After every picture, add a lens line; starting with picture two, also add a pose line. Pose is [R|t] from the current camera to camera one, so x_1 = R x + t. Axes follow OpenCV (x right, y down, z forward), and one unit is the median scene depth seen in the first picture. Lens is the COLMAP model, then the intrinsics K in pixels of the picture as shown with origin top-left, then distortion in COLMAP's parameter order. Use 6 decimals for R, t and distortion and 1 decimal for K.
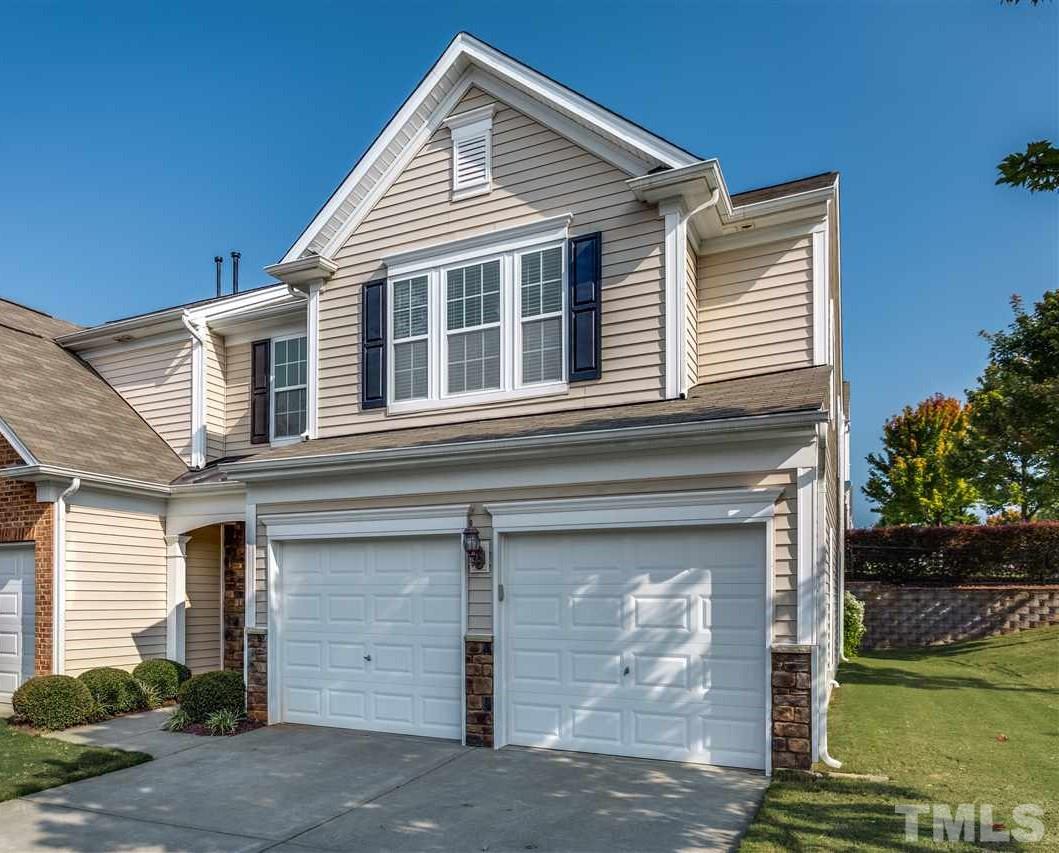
lens RADIAL K [[791.9, 0, 528.2], [0, 791.9, 378.9], [0, 0, 1]] dist [-0.001195, 0.006347]
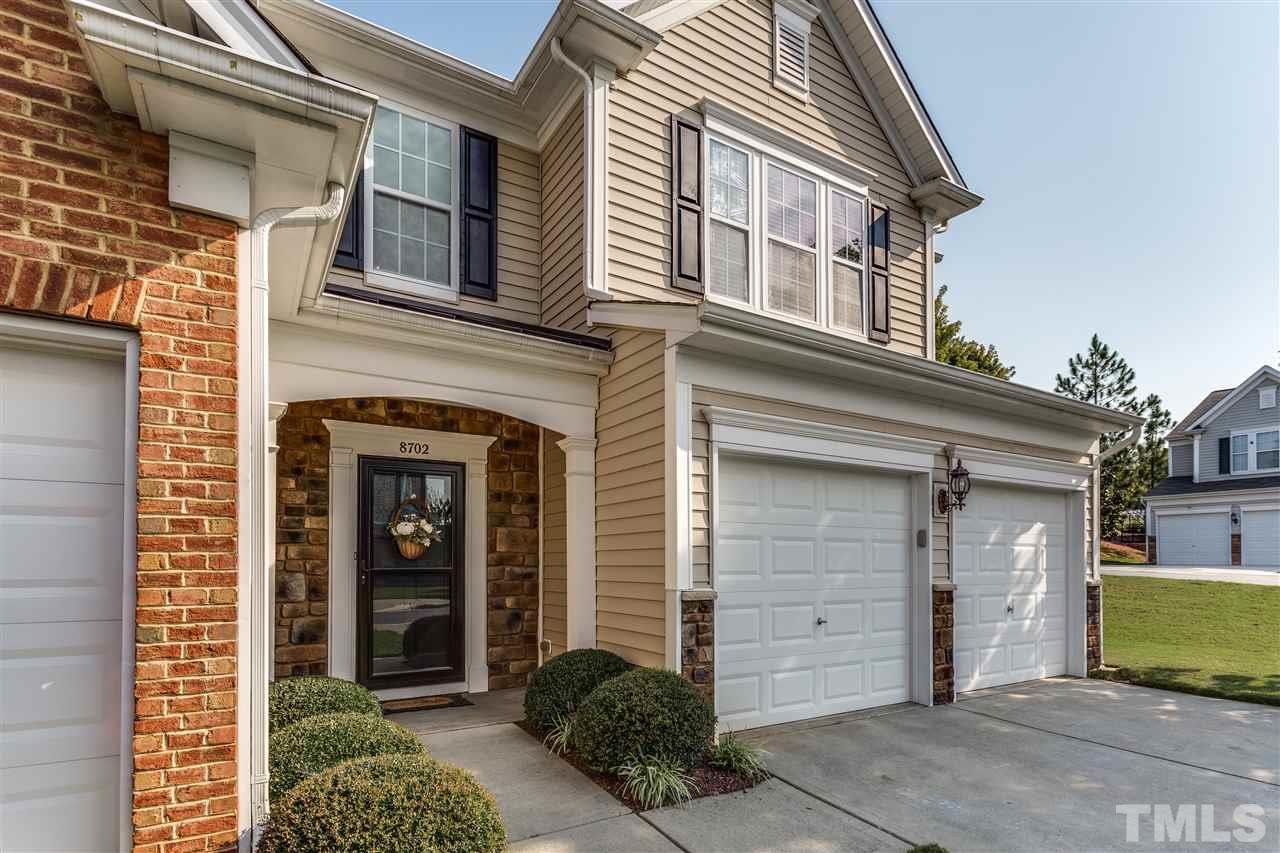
lens RADIAL K [[606.9, 0, 641.7], [0, 606.9, 438.8], [0, 0, 1]] dist [0.002716, 0.001082]
pose [[0.564669, 0.153526, 0.810913, -0.751564], [-0.221671, 0.974655, -0.030169, 0.226708], [-0.794992, -0.162720, 0.584389, 0.784981]]
